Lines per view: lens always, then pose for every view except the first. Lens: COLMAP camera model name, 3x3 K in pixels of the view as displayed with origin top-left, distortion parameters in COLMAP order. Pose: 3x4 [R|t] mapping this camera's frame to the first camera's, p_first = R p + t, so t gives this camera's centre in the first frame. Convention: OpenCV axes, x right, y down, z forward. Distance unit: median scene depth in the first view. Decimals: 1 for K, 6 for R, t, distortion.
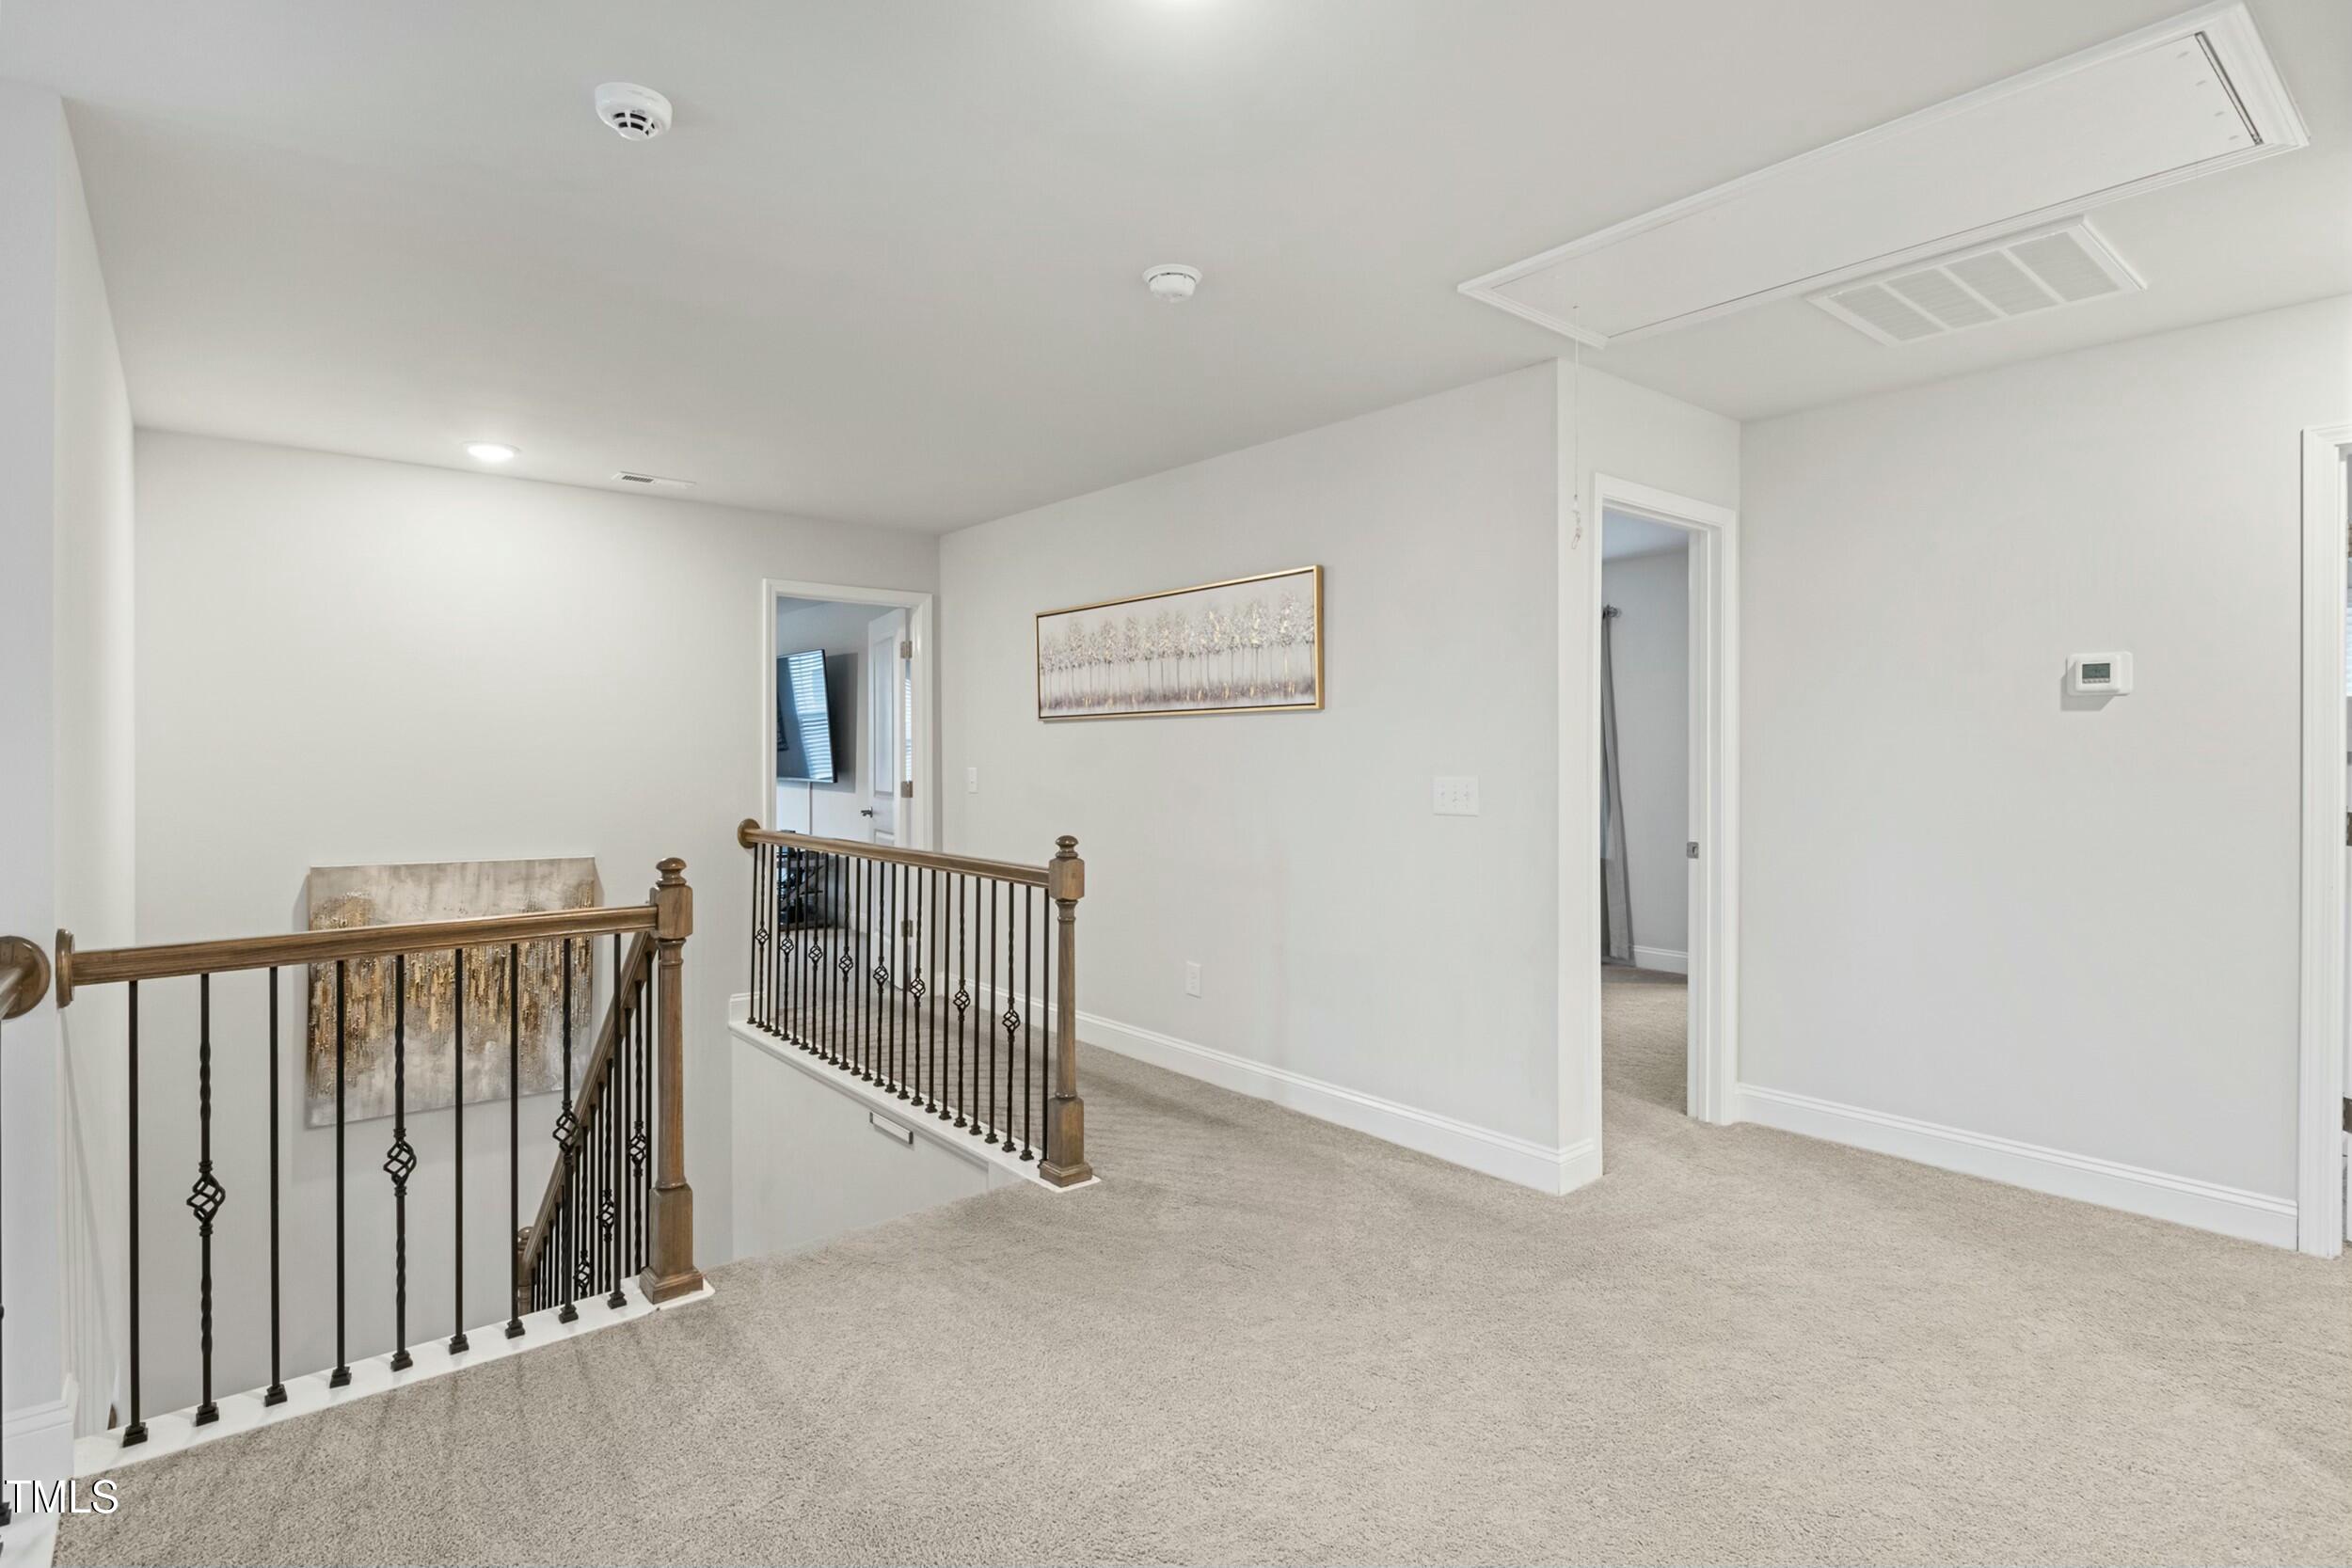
lens RADIAL K [[1173.3, 0, 1169.4], [0, 1173.3, 748.3], [0, 0, 1]] dist [-0.003810, -0.000426]
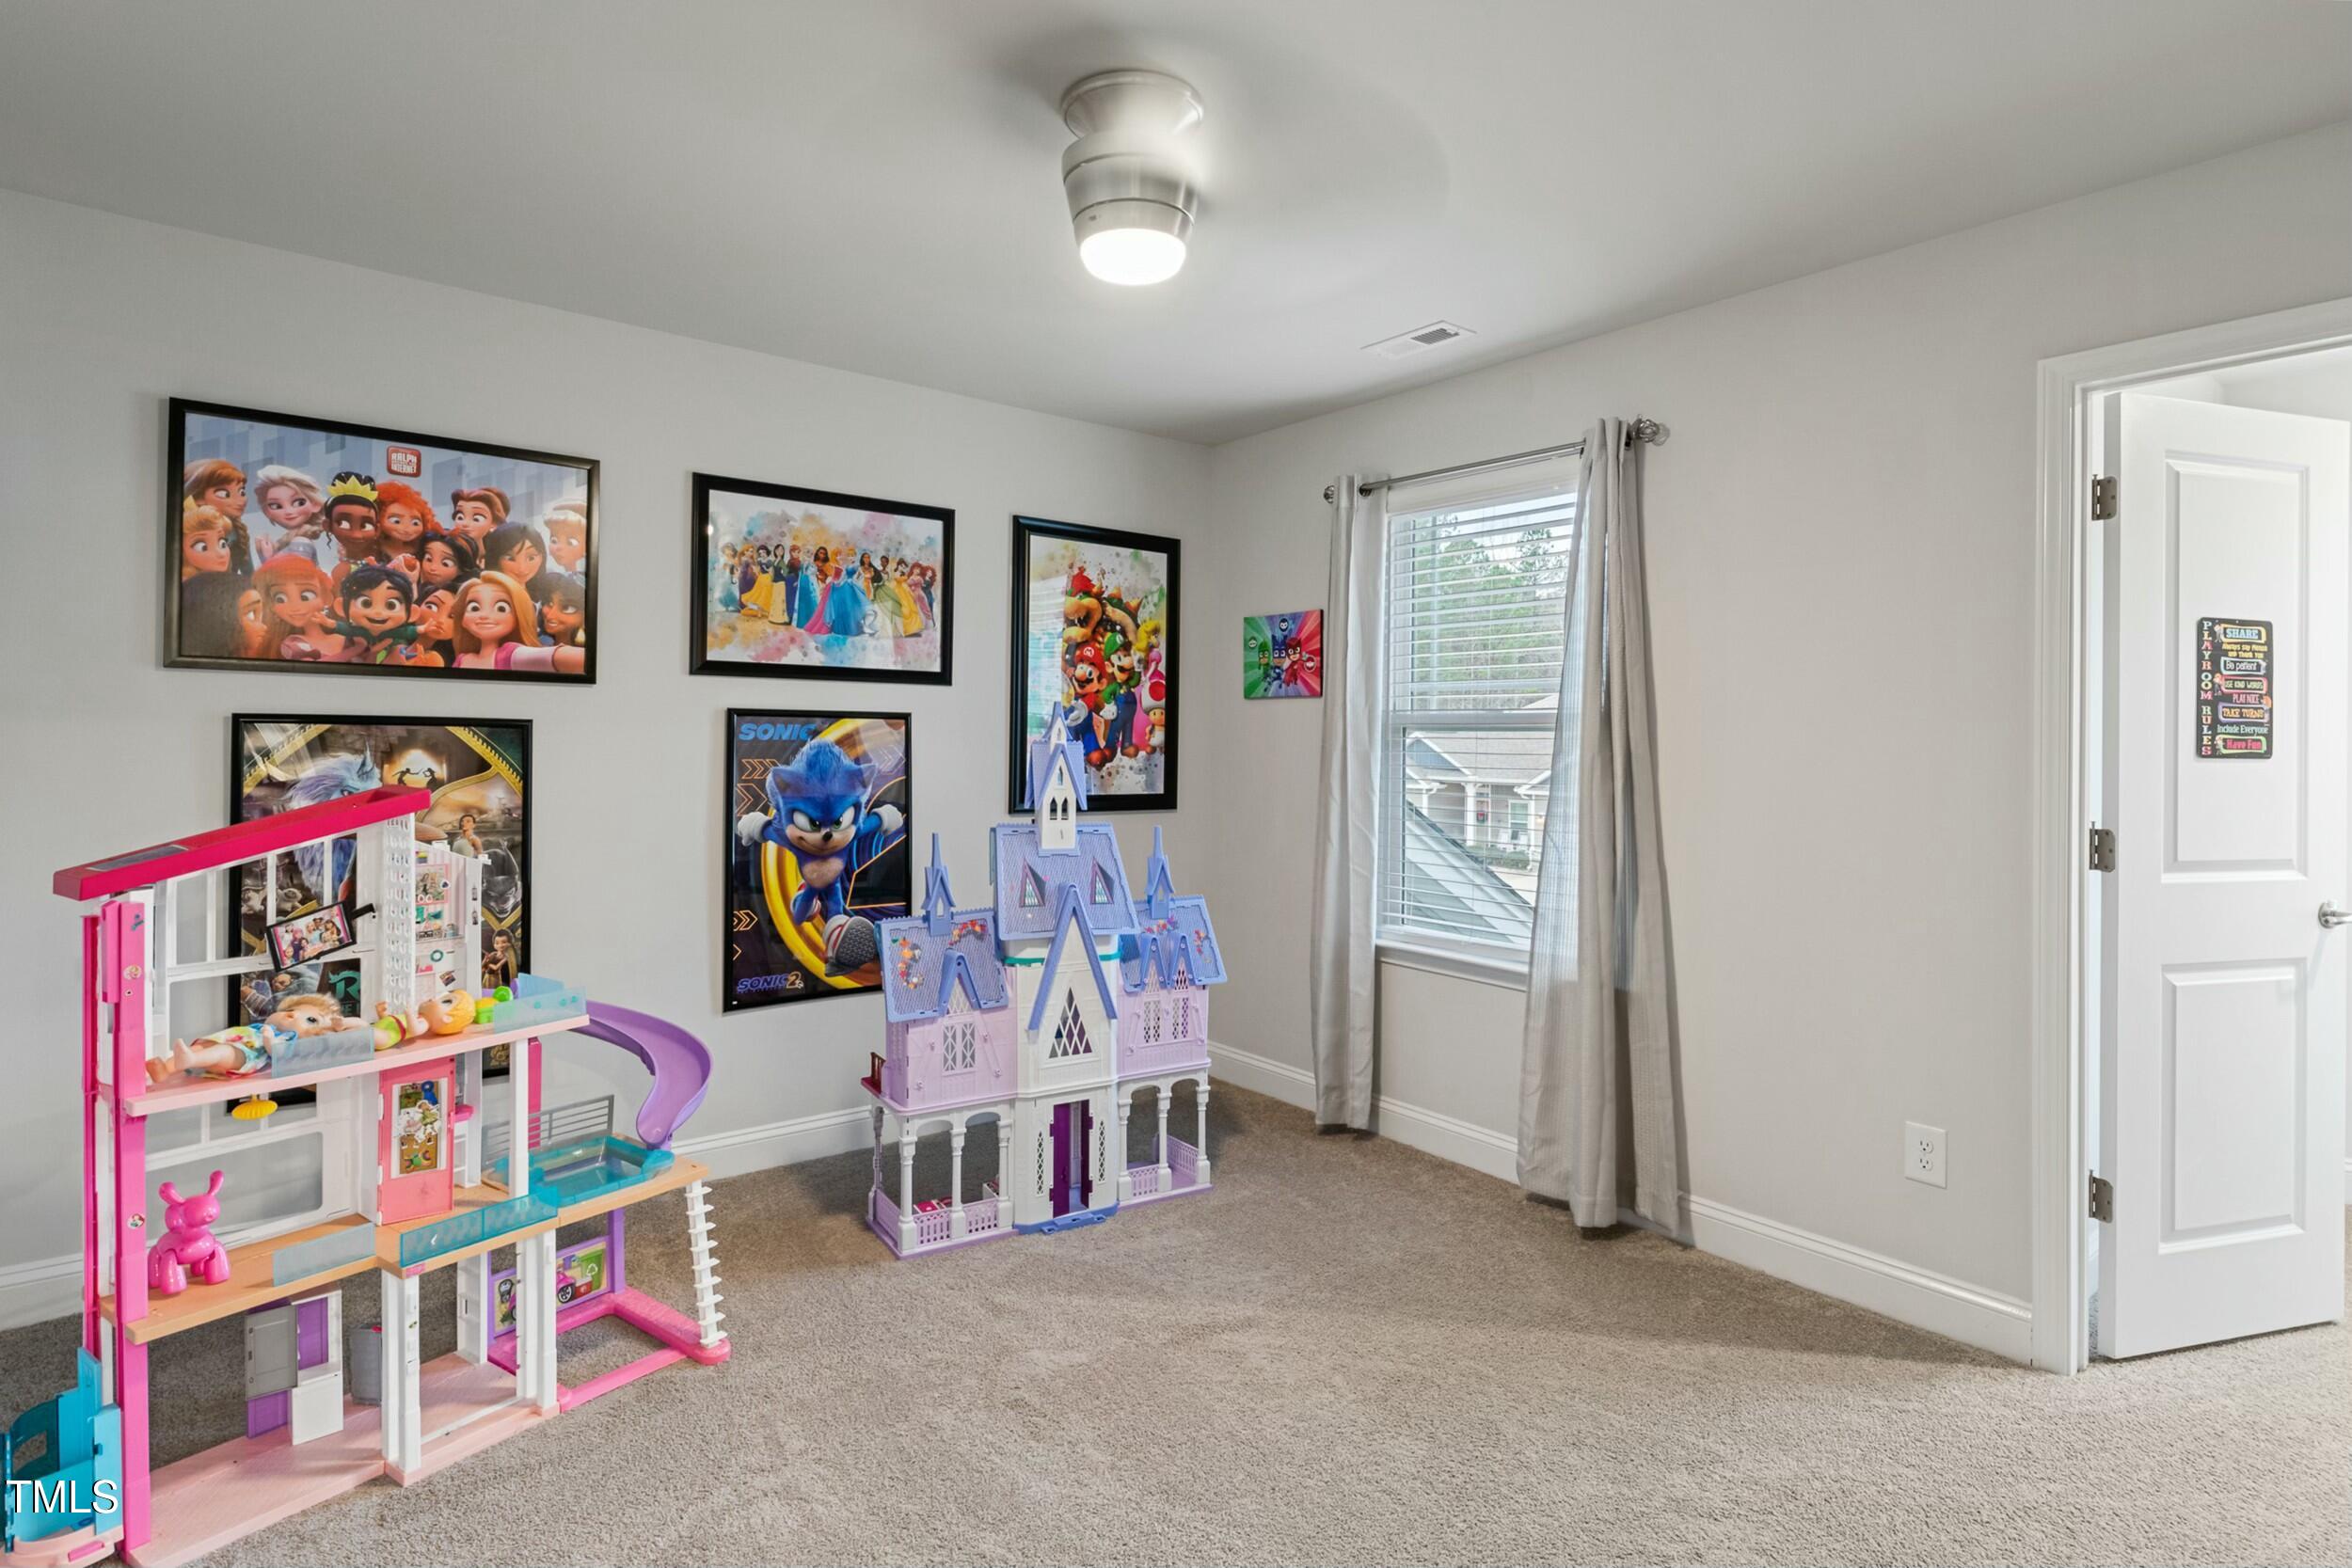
lens RADIAL K [[1173.3, 0, 1169.4], [0, 1173.3, 748.3], [0, 0, 1]] dist [-0.003810, -0.000426]
pose [[0.999794, 0.003986, -0.019883, 0.192701], [-0.004151, 0.999957, -0.008264, -0.007267], [0.019850, 0.008345, 0.999768, 0.515815]]
